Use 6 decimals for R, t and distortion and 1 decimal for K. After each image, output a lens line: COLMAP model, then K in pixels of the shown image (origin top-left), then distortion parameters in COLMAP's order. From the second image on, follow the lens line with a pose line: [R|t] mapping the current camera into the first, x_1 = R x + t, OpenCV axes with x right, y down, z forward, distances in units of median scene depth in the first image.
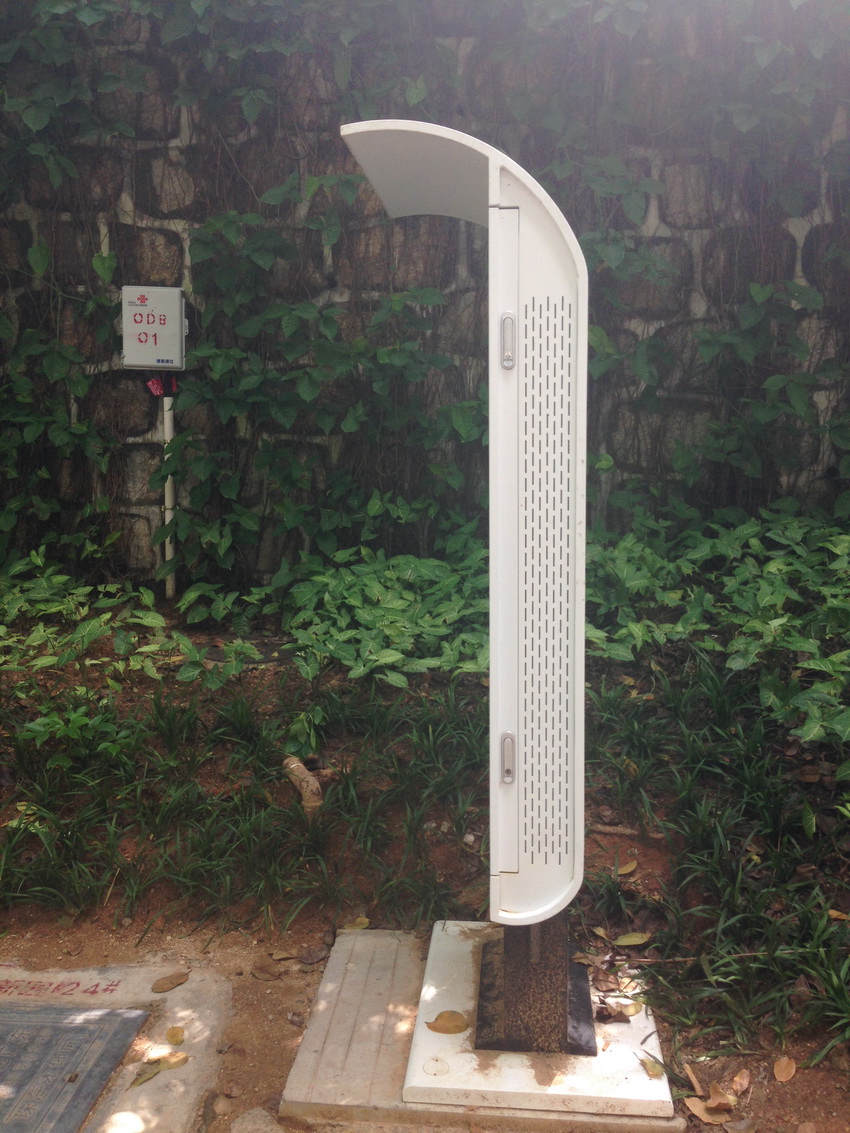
lens RADIAL K [[1038.5, 0, 425.0], [0, 1038.5, 566.5], [0, 0, 1]] dist [0.152334, -0.280010]
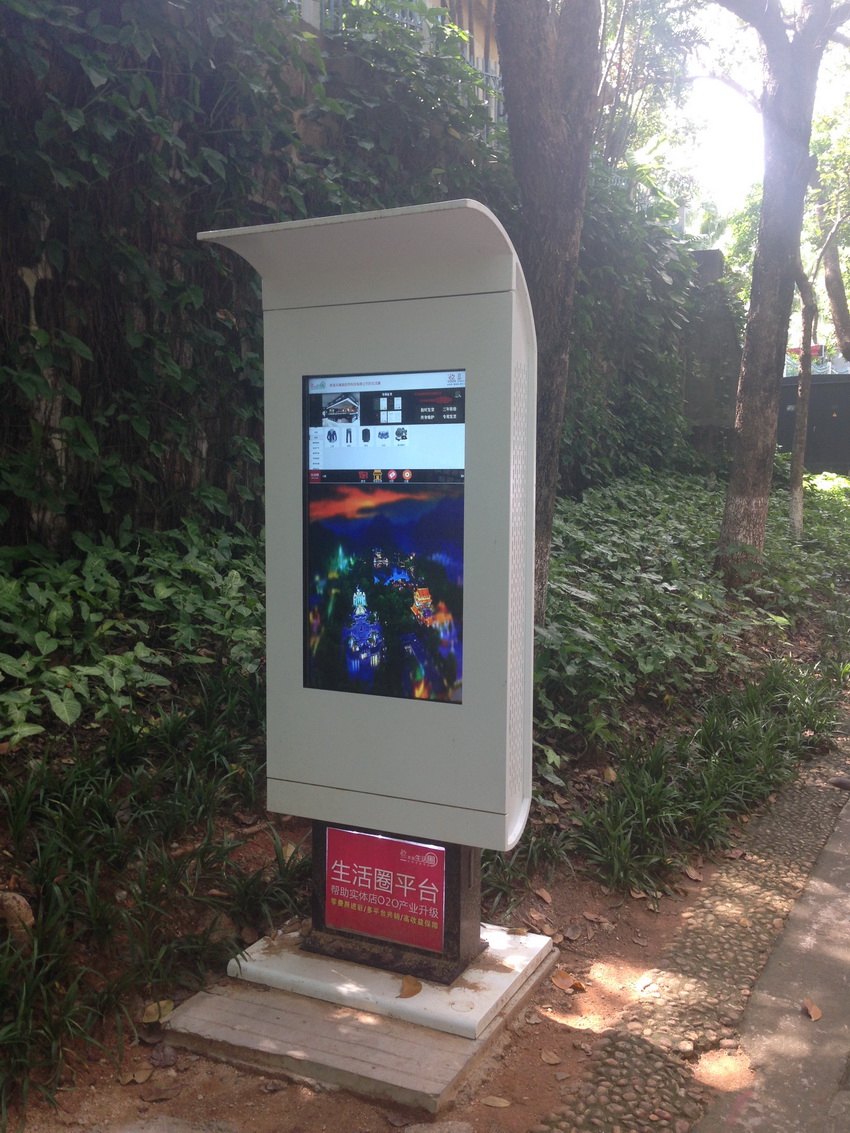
lens RADIAL K [[1038.5, 0, 425.0], [0, 1038.5, 566.5], [0, 0, 1]] dist [0.152334, -0.280010]
pose [[0.352563, -0.067759, 0.933332, -0.499052], [0.110757, 0.993386, 0.030281, -0.021679], [-0.929211, 0.092697, 0.357736, 0.274436]]
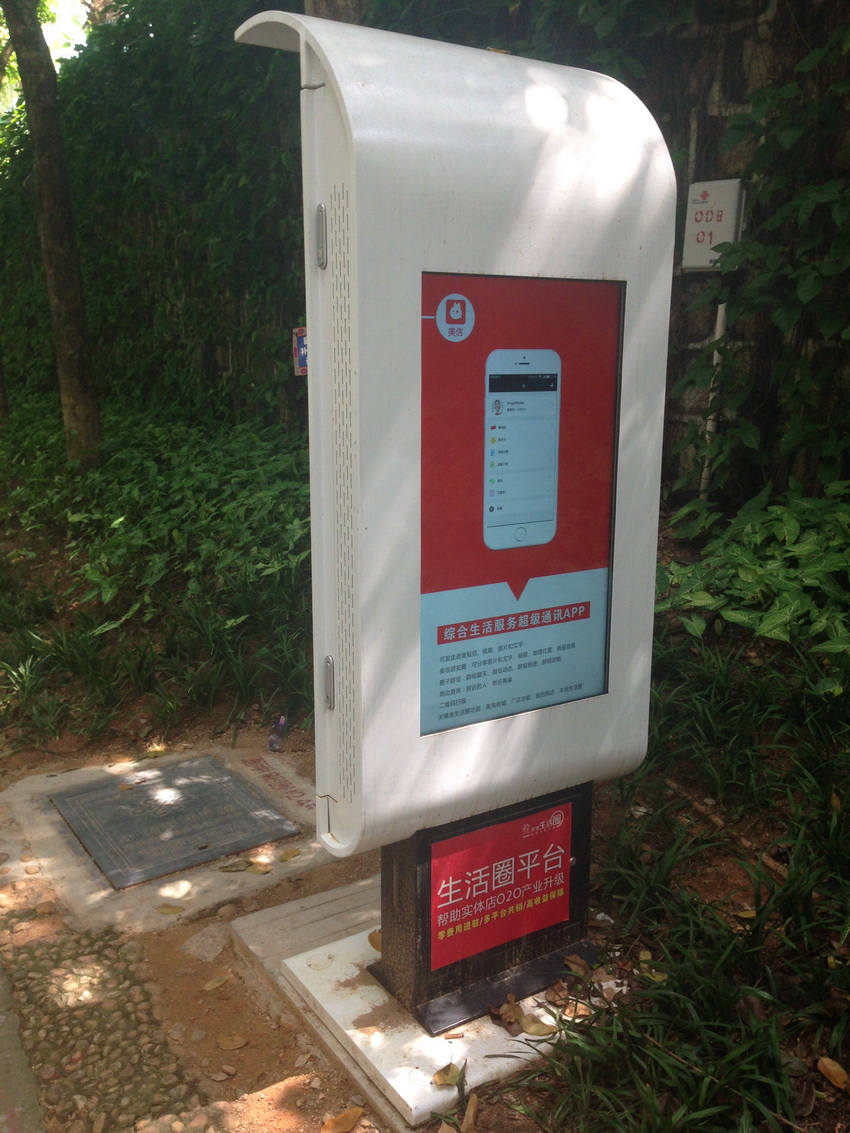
lens RADIAL K [[1038.5, 0, 425.0], [0, 1038.5, 566.5], [0, 0, 1]] dist [0.152334, -0.280010]
pose [[0.623375, 0.178525, -0.761271, 0.373636], [-0.112561, 0.983935, 0.138570, -0.028359], [0.773779, -0.000692, 0.633455, 0.203294]]
